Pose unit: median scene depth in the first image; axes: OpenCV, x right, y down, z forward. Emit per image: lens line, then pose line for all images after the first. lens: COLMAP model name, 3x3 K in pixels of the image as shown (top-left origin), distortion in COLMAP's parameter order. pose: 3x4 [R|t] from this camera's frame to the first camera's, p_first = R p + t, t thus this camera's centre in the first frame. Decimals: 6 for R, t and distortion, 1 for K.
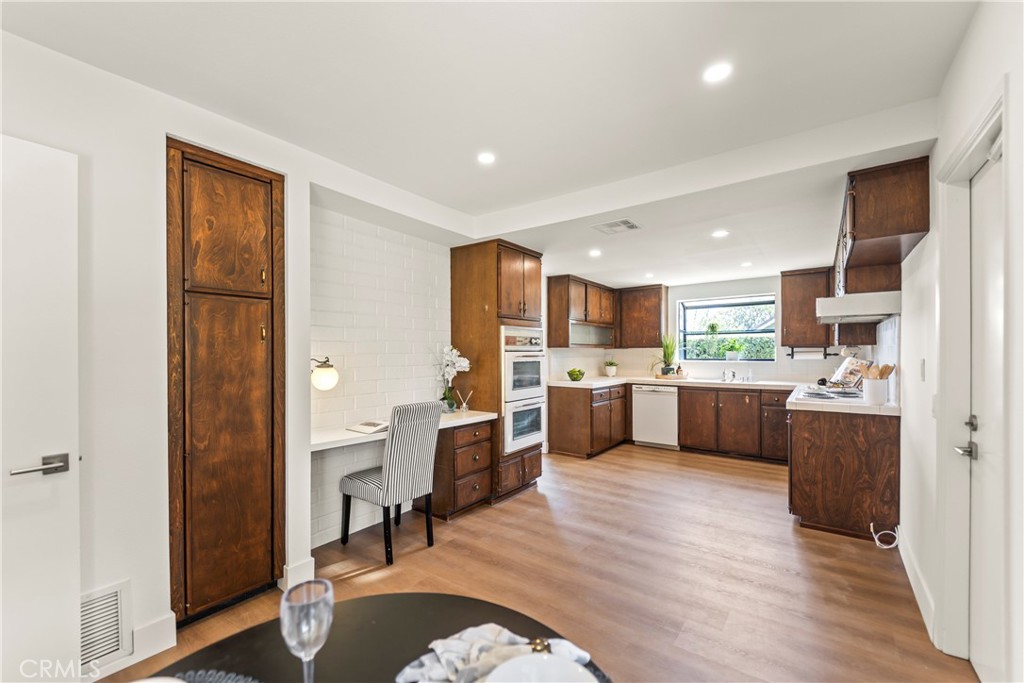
lens RADIAL K [[412.8, 0, 510.9], [0, 412.8, 353.7], [0, 0, 1]] dist [0.030948, -0.019012]
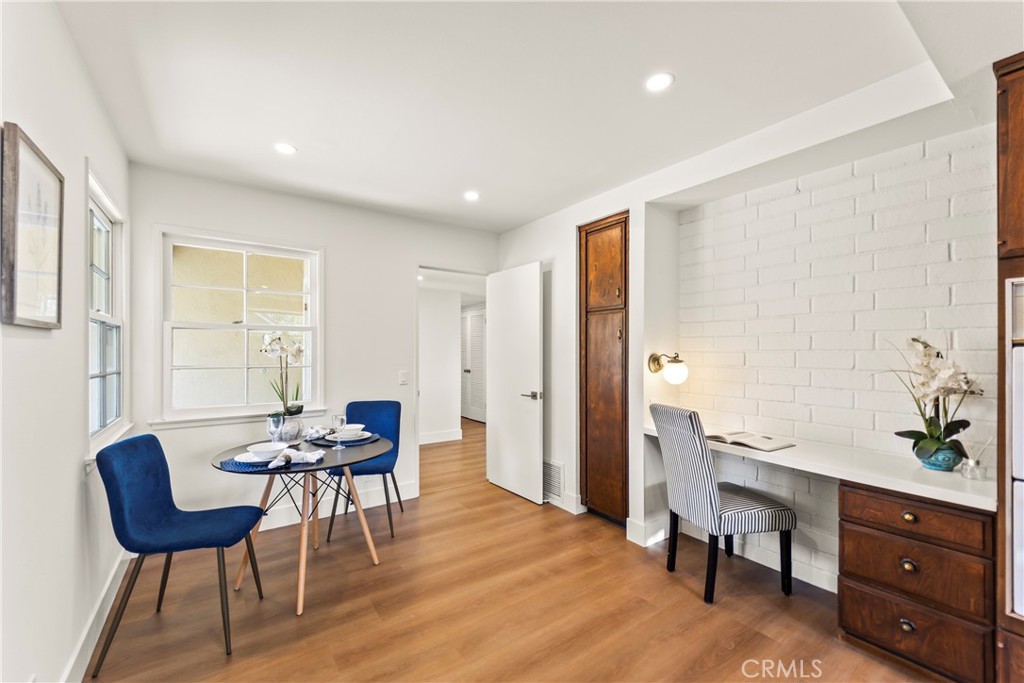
lens RADIAL K [[411.2, 0, 510.1], [0, 411.2, 350.0], [0, 0, 1]] dist [0.030421, -0.018510]
pose [[-0.312242, 0.001330, -0.950002, 0.357657], [-0.003800, 0.999989, 0.002649, -0.000079], [0.949995, 0.004437, -0.312233, 0.487513]]
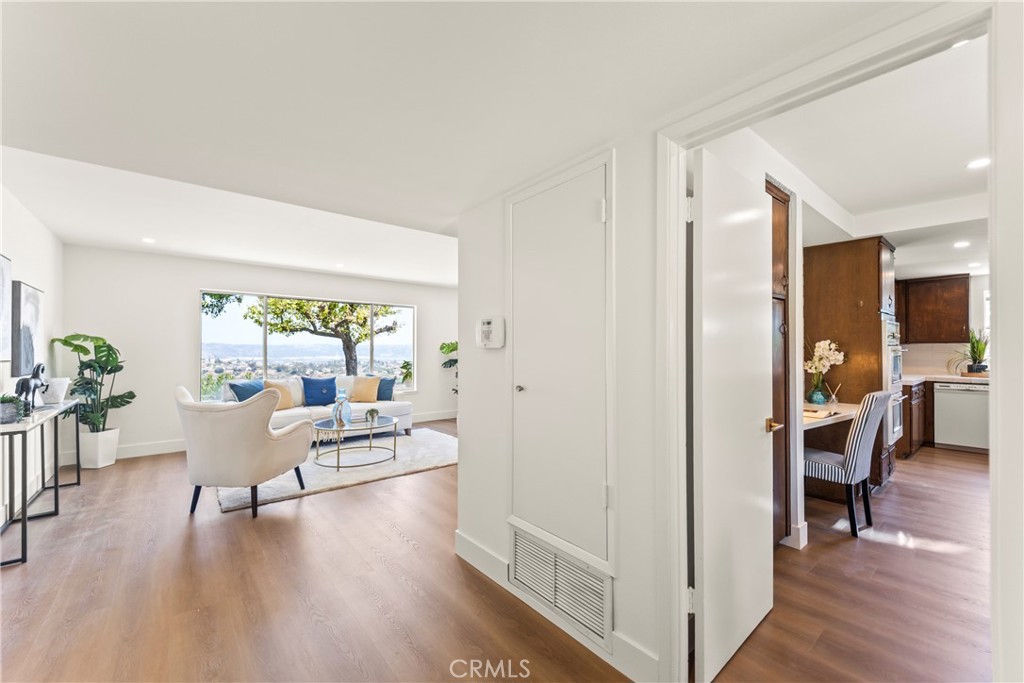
lens RADIAL K [[409.8, 0, 511.3], [0, 409.8, 347.1], [0, 0, 1]] dist [0.025686, -0.015055]
pose [[0.971005, 0.002705, -0.239043, -0.482133], [-0.004510, 0.999965, -0.007002, 0.006654], [0.239016, 0.007877, 0.970984, -0.153495]]
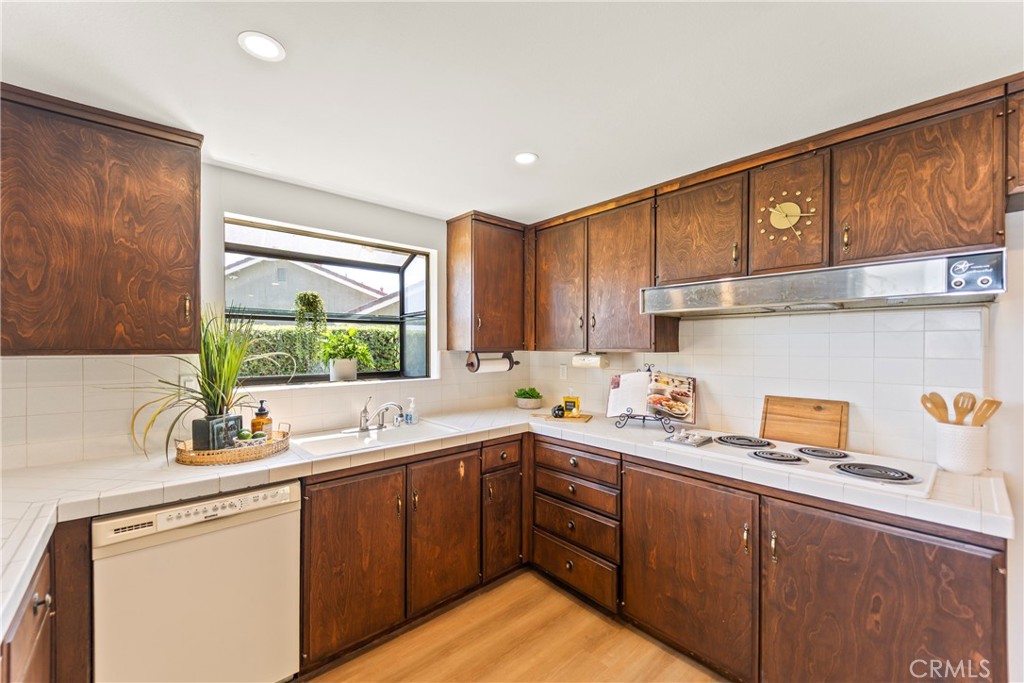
lens RADIAL K [[409.8, 0, 511.3], [0, 409.8, 347.1], [0, 0, 1]] dist [0.025686, -0.015055]
pose [[0.202157, 0.001281, 0.979352, 0.146156], [0.002367, 0.999996, -0.001797, -0.021604], [-0.979350, 0.002681, 0.202153, 0.875623]]
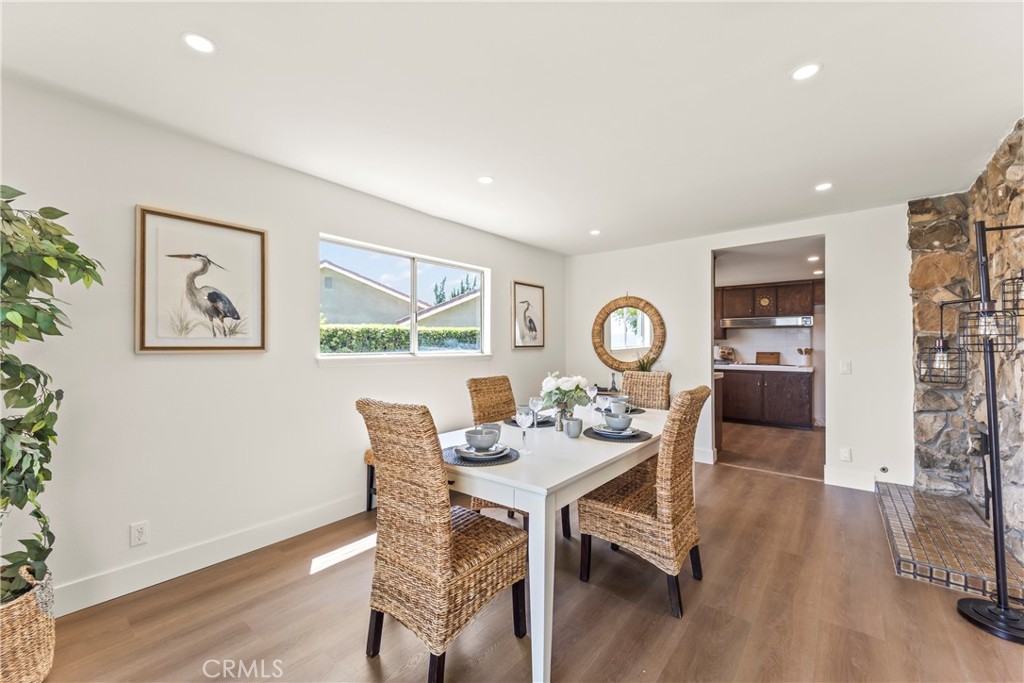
lens RADIAL K [[411.2, 0, 510.1], [0, 411.2, 350.0], [0, 0, 1]] dist [0.030421, -0.018510]
pose [[0.036222, 0.007907, 0.999312, -0.856604], [0.004198, 0.999959, -0.008065, 0.029070], [-0.999335, 0.004487, 0.036187, 1.511236]]
